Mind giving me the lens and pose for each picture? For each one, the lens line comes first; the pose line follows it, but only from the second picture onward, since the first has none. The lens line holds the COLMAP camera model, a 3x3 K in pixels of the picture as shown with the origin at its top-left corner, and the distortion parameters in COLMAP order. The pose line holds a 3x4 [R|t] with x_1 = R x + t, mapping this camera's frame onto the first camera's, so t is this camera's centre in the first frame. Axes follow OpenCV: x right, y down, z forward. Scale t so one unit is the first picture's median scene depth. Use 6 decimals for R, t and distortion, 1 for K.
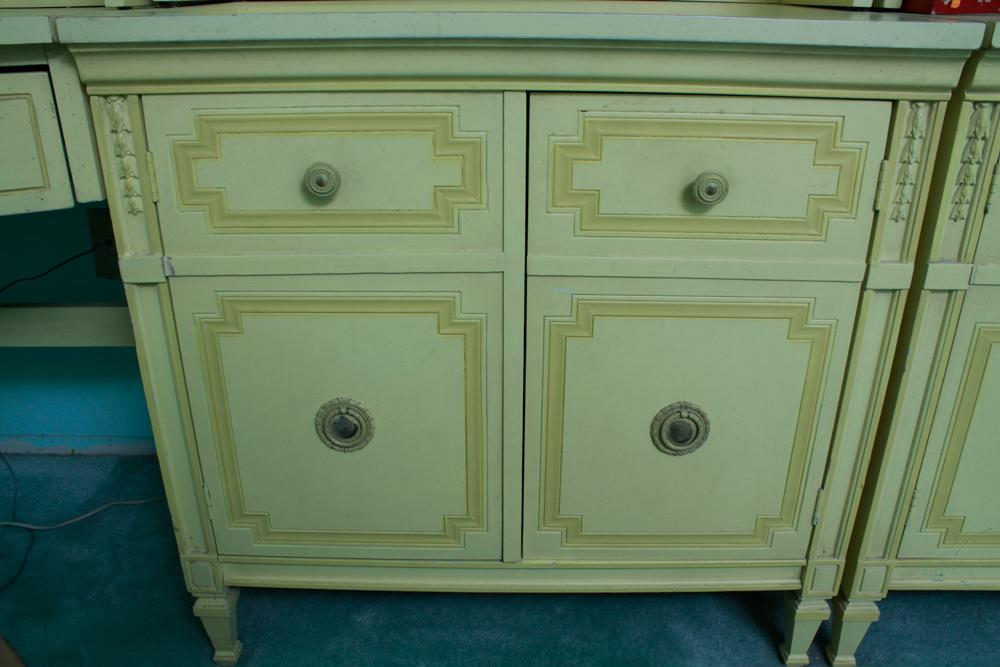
lens RADIAL K [[838.4, 0, 498.7], [0, 838.4, 336.5], [0, 0, 1]] dist [-0.109180, 0.006094]
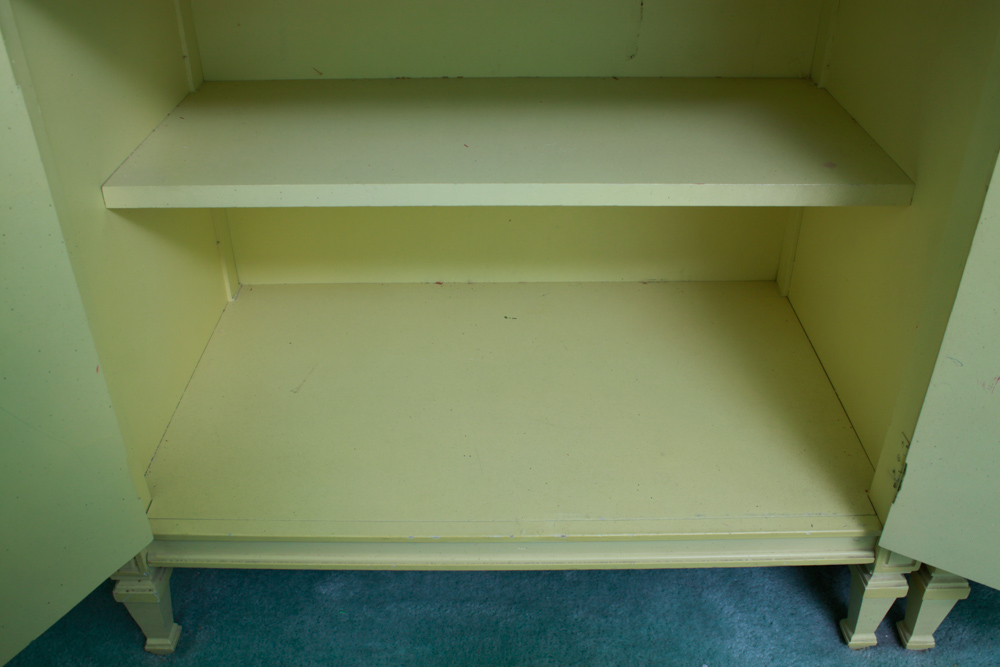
lens RADIAL K [[941.7, 0, 500.4], [0, 941.7, 337.2], [0, 0, 1]] dist [-0.092932, 0.000000]
pose [[0.999912, -0.013210, -0.000910, 0.011061], [0.013198, 0.988638, 0.149736, -0.049365], [-0.001078, -0.149735, 0.988726, 0.152492]]
